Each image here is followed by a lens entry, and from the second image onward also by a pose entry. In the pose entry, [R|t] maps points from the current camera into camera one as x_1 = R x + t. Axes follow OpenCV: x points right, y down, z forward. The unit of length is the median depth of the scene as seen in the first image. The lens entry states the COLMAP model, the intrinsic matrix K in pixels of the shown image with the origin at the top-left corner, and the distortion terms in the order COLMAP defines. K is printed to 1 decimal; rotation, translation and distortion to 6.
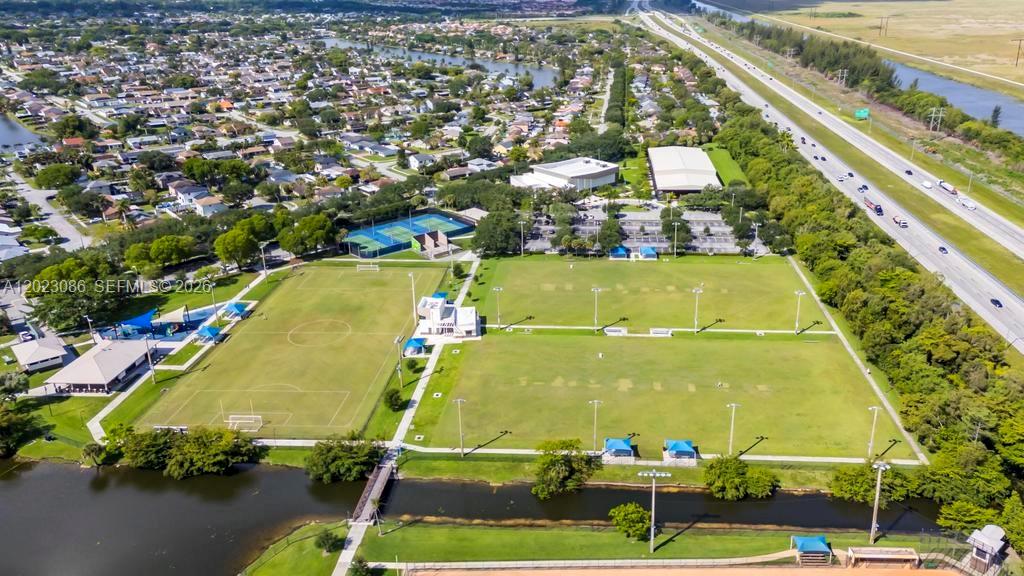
lens RADIAL K [[773.9, 0, 537.6], [0, 773.9, 269.1], [0, 0, 1]] dist [0.071847, 0.000026]
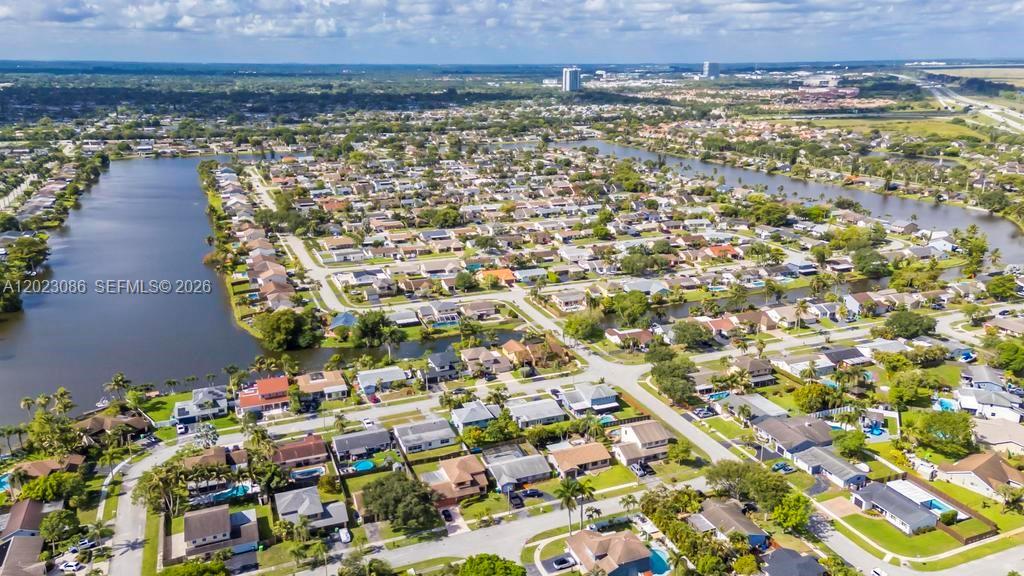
lens RADIAL K [[753.0, 0, 512.0], [0, 753.0, 288.0], [0, 0, 1]] dist [0.075724, 0.001713]
pose [[0.953747, 0.087561, -0.287575, -0.450735], [-0.107420, 0.992747, -0.053988, -0.353758], [0.280762, 0.082382, 0.956235, 0.868046]]
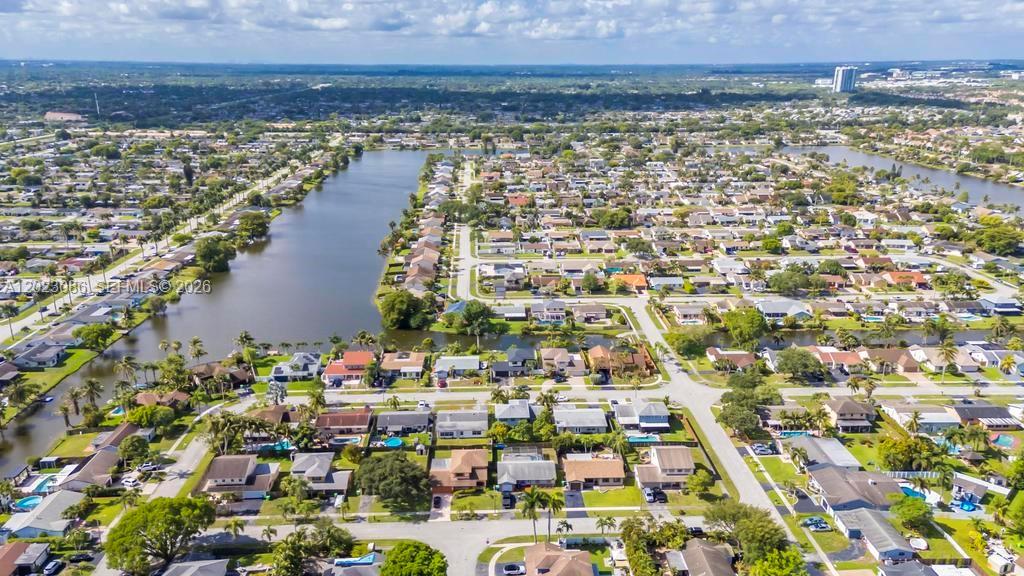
lens RADIAL K [[753.0, 0, 512.0], [0, 753.0, 288.0], [0, 0, 1]] dist [0.075724, 0.001713]
pose [[0.798197, 0.176051, -0.576097, -0.271197], [-0.216192, 0.976350, -0.001173, -0.386504], [0.562266, 0.125484, 0.817380, 0.957677]]
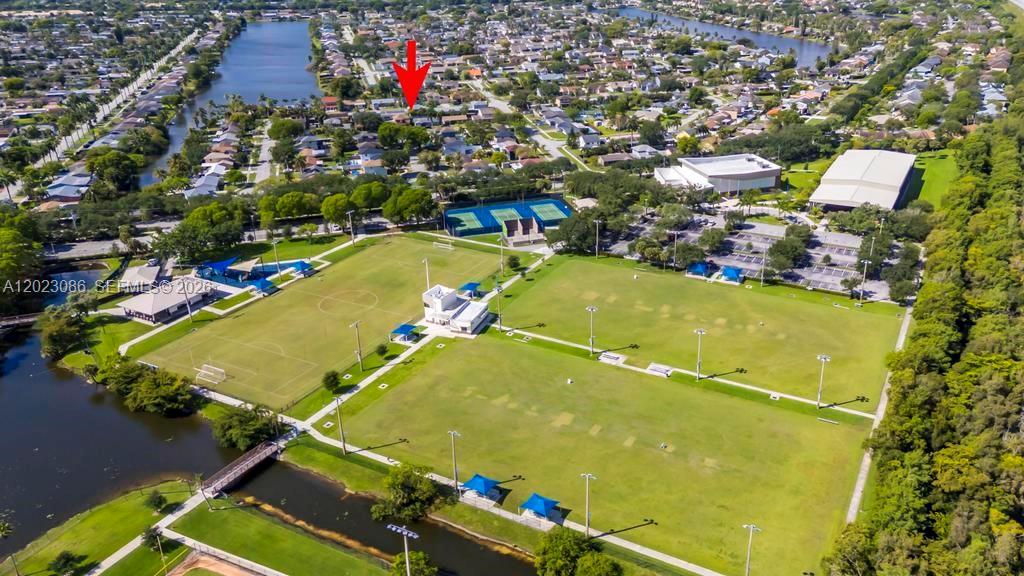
lens RADIAL K [[760.5, 0, 522.4], [0, 760.5, 288.4], [0, 0, 1]] dist [0.071878, 0.001758]
pose [[0.902623, 0.166323, -0.397000, 0.271876], [-0.140276, 0.985640, 0.094000, -0.053569], [0.406934, -0.029157, 0.912992, 0.122013]]
